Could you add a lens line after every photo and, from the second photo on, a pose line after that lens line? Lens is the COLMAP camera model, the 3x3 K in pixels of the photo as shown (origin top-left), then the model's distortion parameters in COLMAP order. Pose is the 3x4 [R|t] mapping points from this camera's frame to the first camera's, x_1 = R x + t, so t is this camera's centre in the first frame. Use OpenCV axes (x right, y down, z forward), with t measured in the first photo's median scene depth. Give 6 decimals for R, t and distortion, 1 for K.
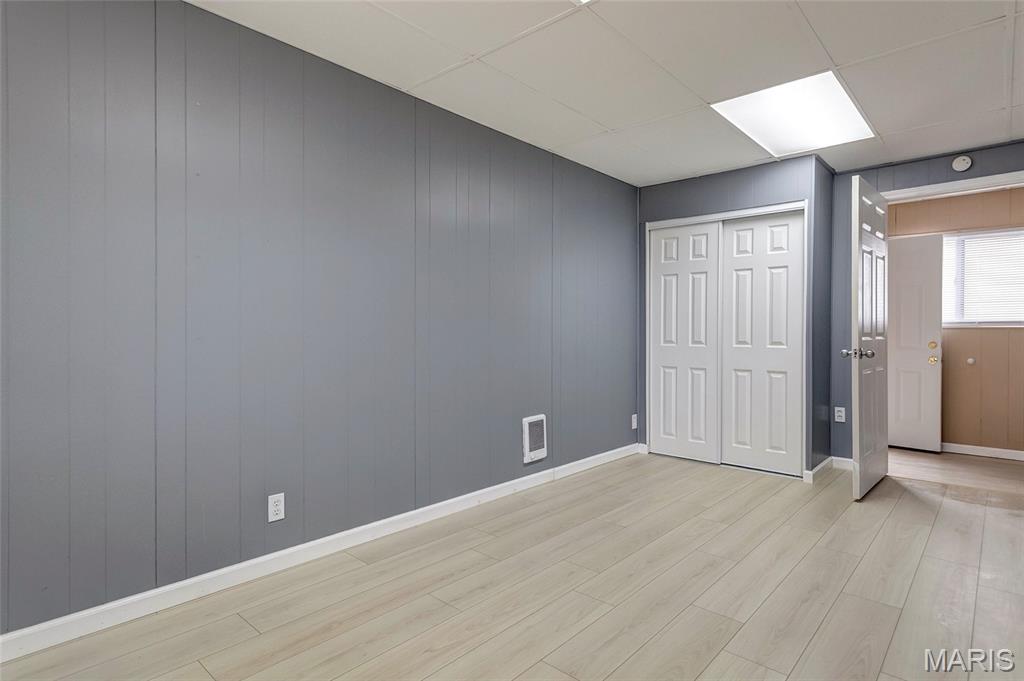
lens RADIAL K [[539.0, 0, 505.2], [0, 539.0, 338.7], [0, 0, 1]] dist [0.014197, -0.001327]
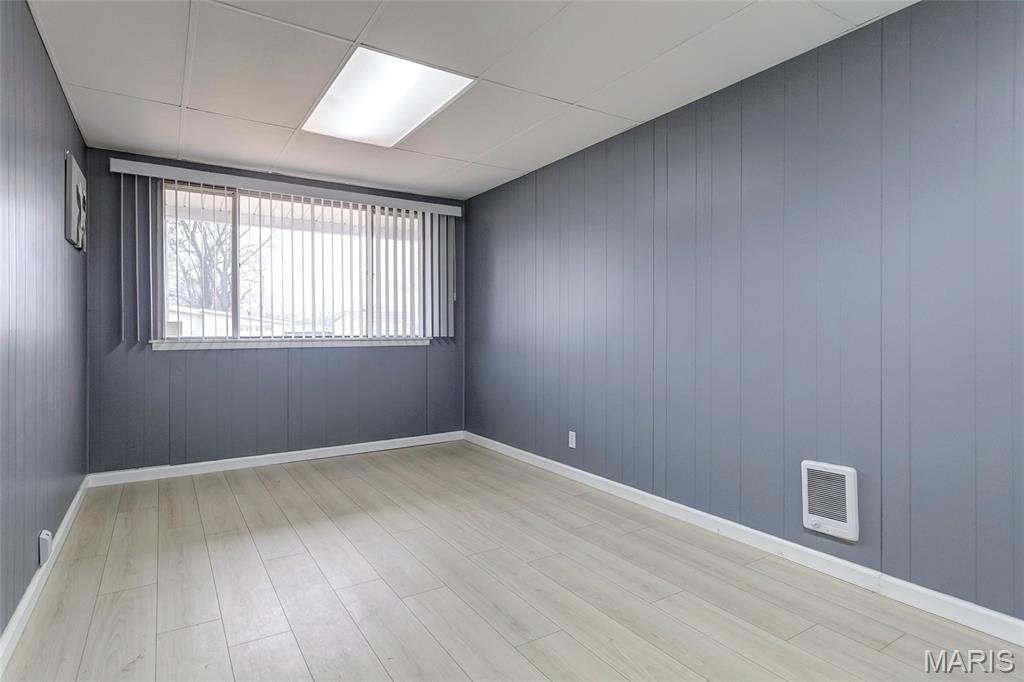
lens RADIAL K [[539.0, 0, 505.2], [0, 539.0, 339.2], [0, 0, 1]] dist [0.014197, -0.001327]
pose [[-0.260837, 0.022540, -0.965120, 0.968410], [-0.006238, 0.999667, 0.025033, -0.024408], [0.965363, 0.012550, -0.260610, 0.996148]]
